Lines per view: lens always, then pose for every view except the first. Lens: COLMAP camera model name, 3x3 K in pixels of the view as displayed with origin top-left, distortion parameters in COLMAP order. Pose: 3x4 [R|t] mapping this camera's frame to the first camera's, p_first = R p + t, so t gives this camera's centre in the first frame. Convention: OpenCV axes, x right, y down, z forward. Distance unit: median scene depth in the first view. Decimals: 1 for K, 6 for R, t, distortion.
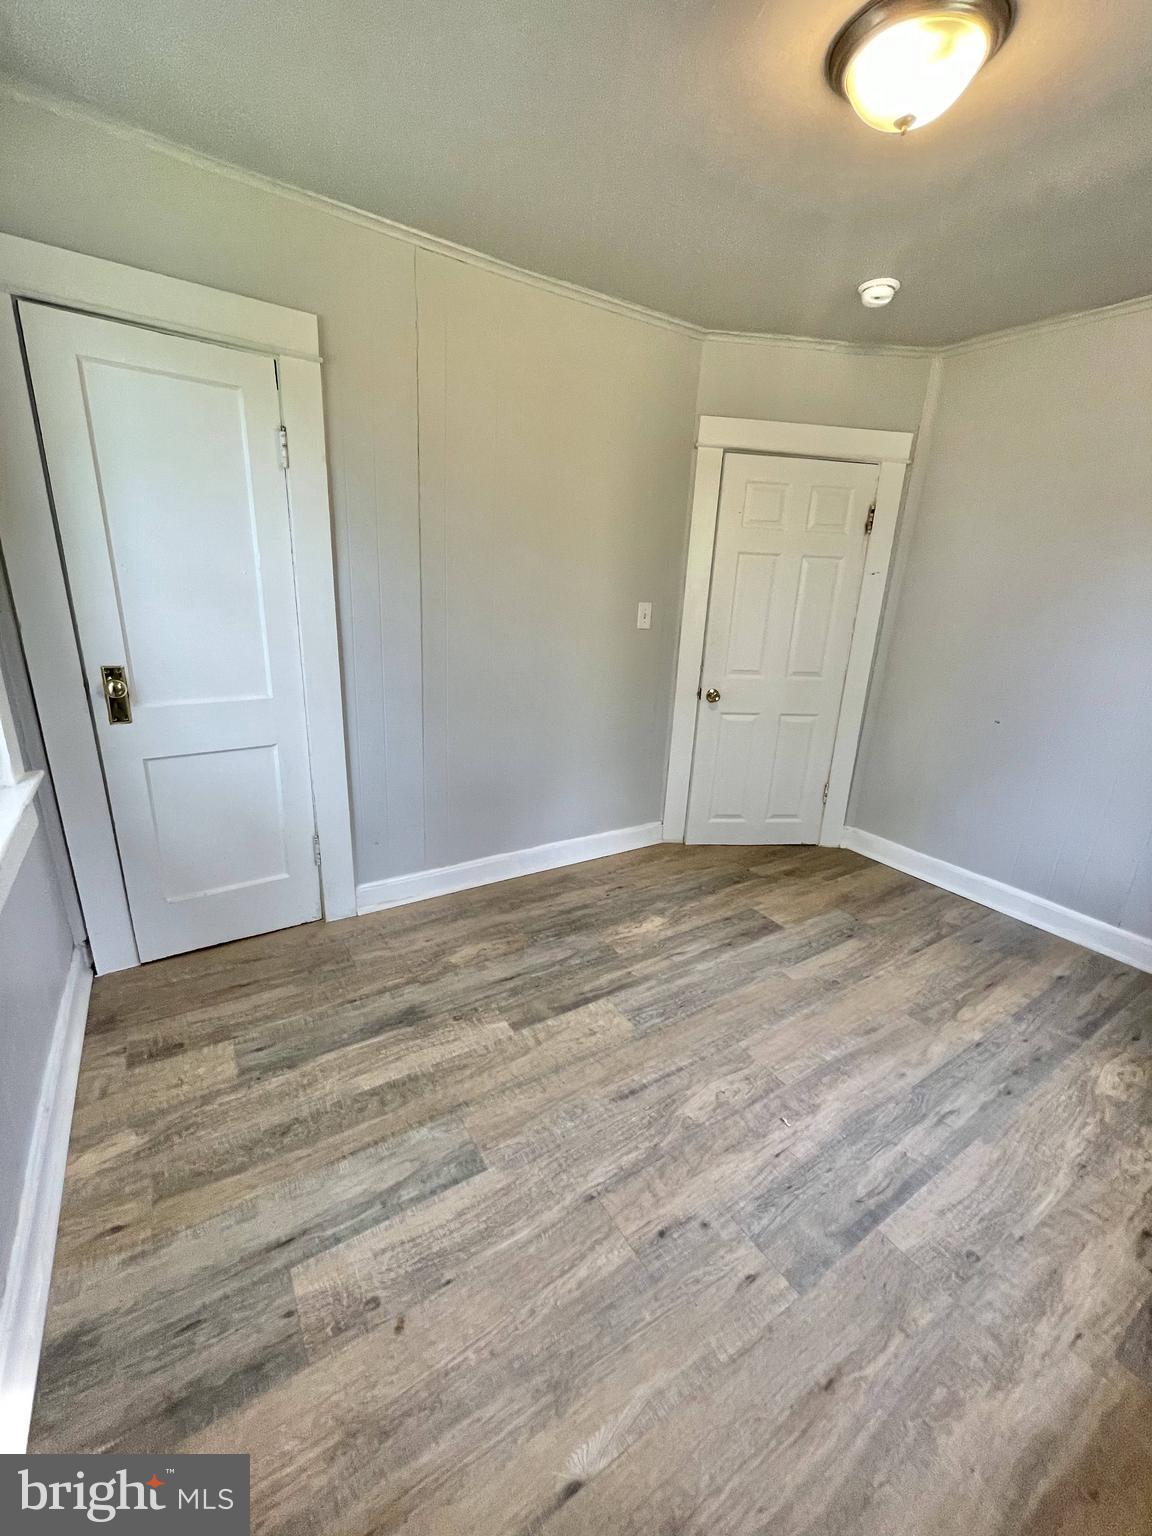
lens RADIAL K [[620.3, 0, 582.0], [0, 620.3, 765.3], [0, 0, 1]] dist [-0.000288, -0.000112]
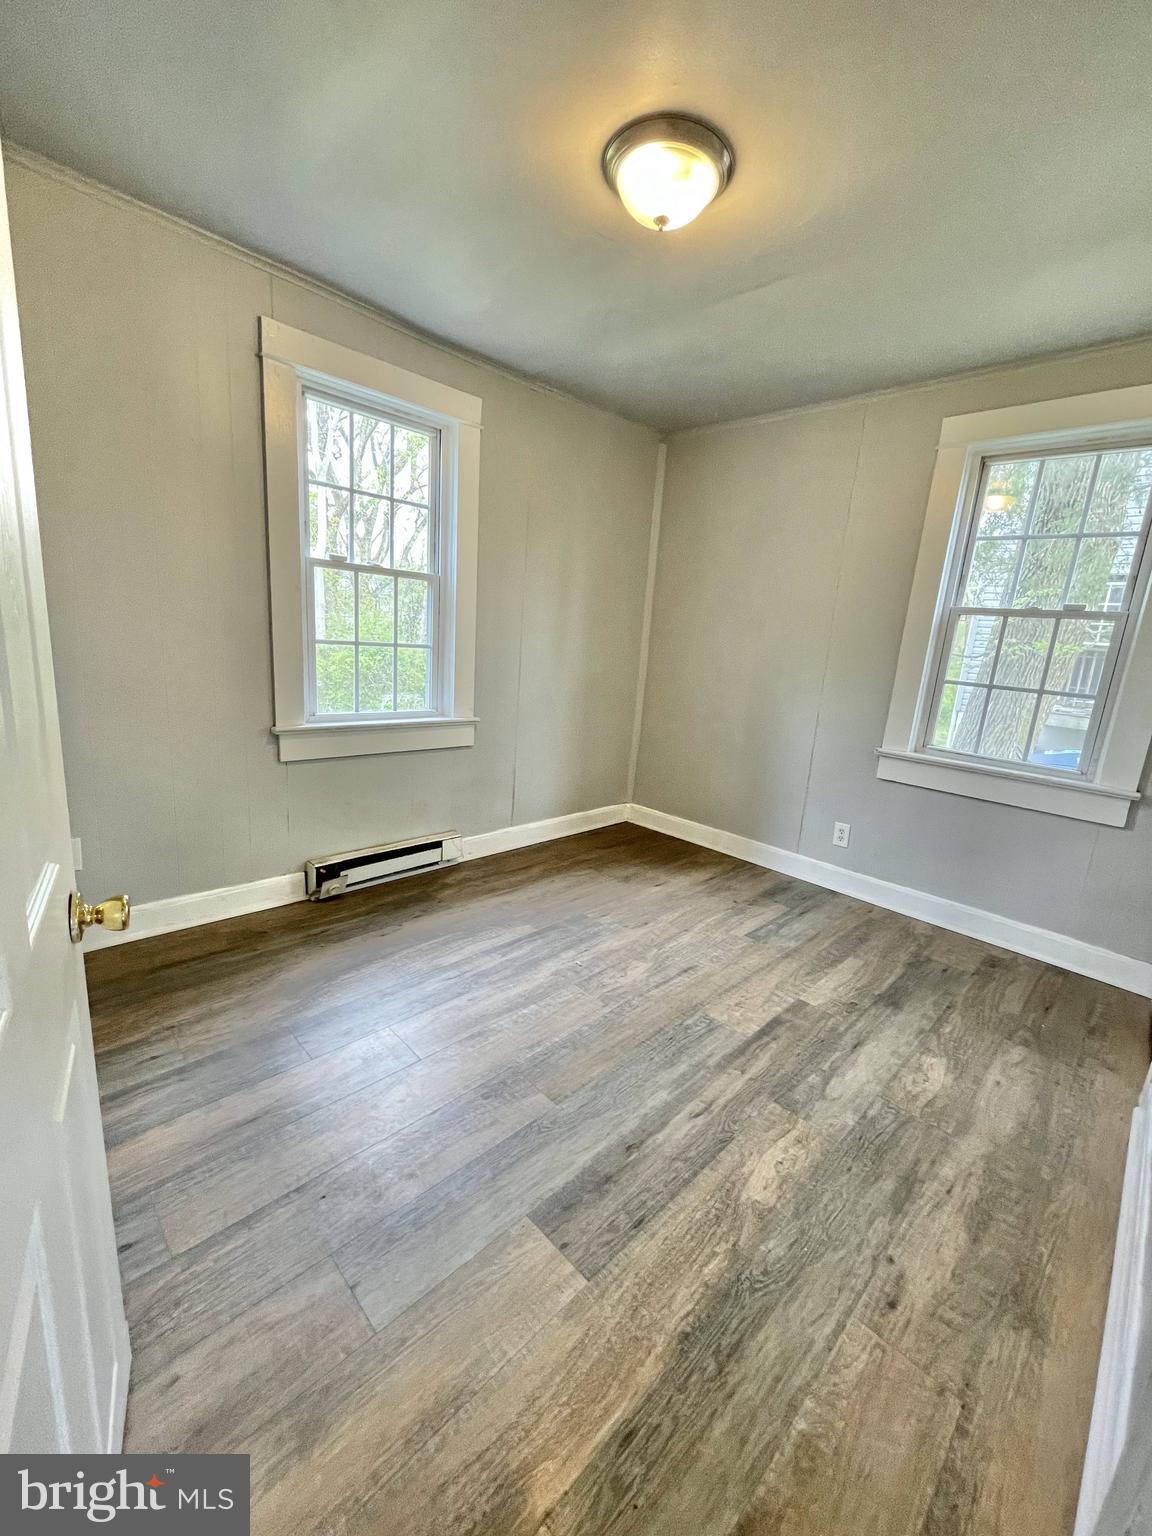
lens RADIAL K [[620.3, 0, 582.0], [0, 620.3, 765.3], [0, 0, 1]] dist [-0.000288, -0.000112]
pose [[-0.970921, -0.075101, -0.227315, 0.556968], [-0.176648, 0.865611, 0.468523, -0.402647], [0.161580, 0.495053, -0.853706, 1.634545]]
